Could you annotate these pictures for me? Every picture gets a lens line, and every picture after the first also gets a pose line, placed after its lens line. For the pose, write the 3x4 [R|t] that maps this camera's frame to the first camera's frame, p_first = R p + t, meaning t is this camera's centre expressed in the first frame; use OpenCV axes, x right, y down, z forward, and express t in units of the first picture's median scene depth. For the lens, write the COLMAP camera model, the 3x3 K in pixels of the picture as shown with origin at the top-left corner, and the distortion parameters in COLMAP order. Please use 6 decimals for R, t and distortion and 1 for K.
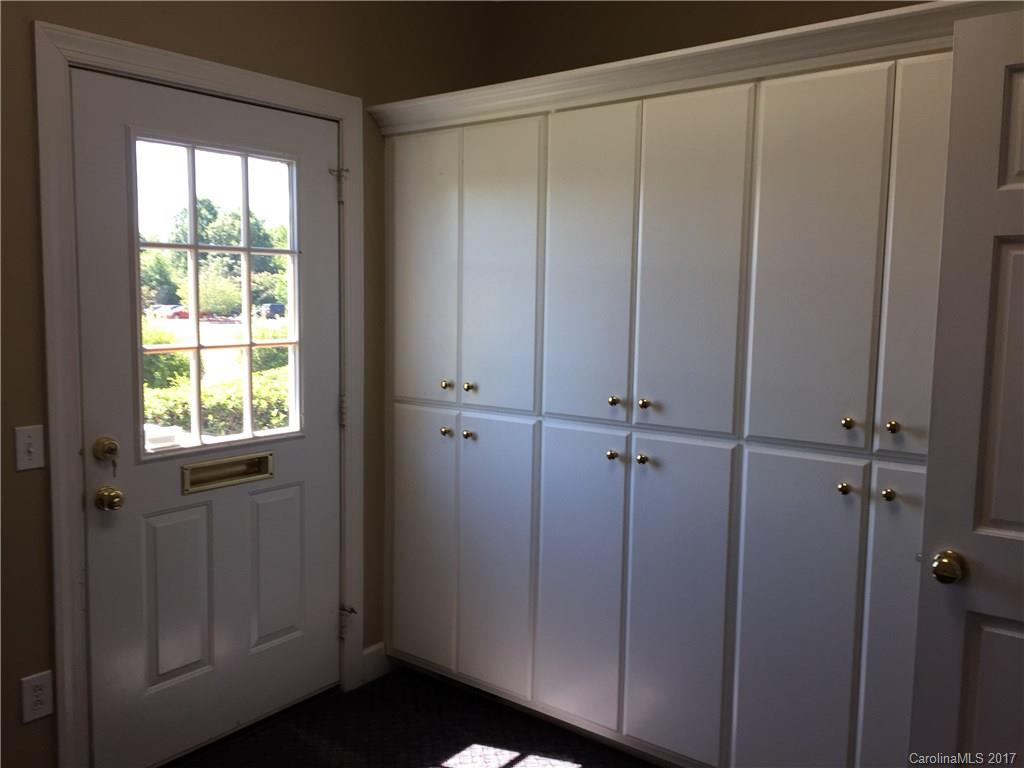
lens RADIAL K [[869.2, 0, 512.0], [0, 869.2, 384.0], [0, 0, 1]] dist [0.073436, -0.082185]
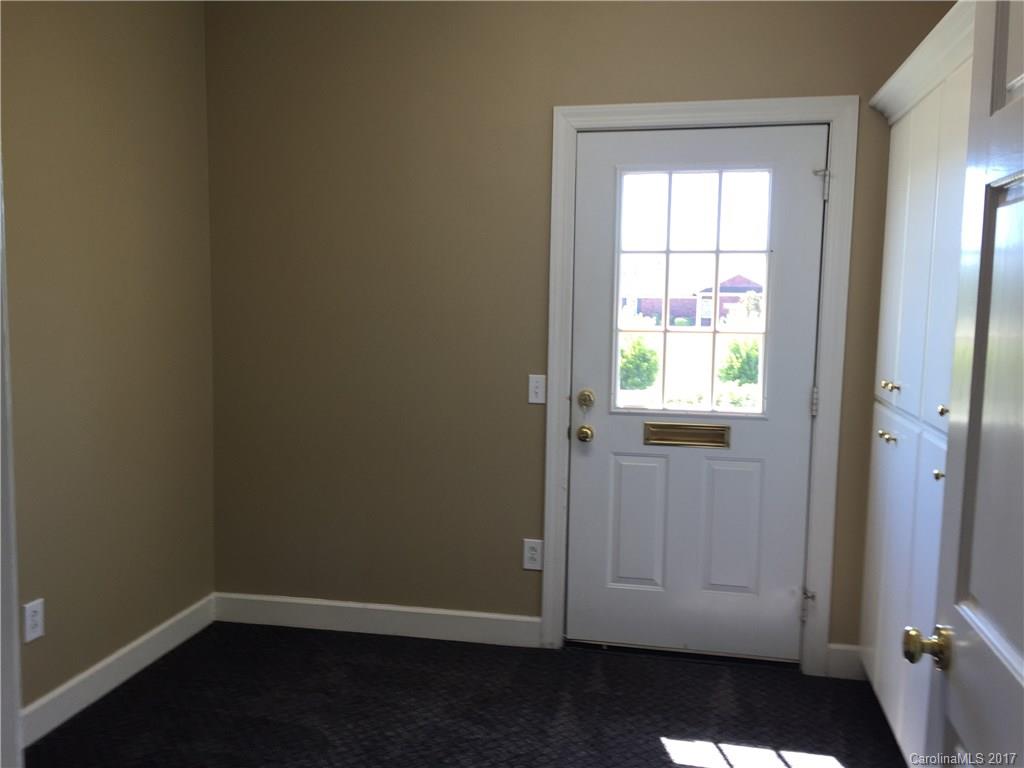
lens RADIAL K [[869.2, 0, 512.0], [0, 869.2, 384.0], [0, 0, 1]] dist [0.073436, -0.082185]
pose [[0.447794, 0.090112, -0.889584, 0.621495], [-0.103295, 0.993461, 0.048638, -0.004399], [0.888150, 0.070110, 0.454174, 0.224126]]
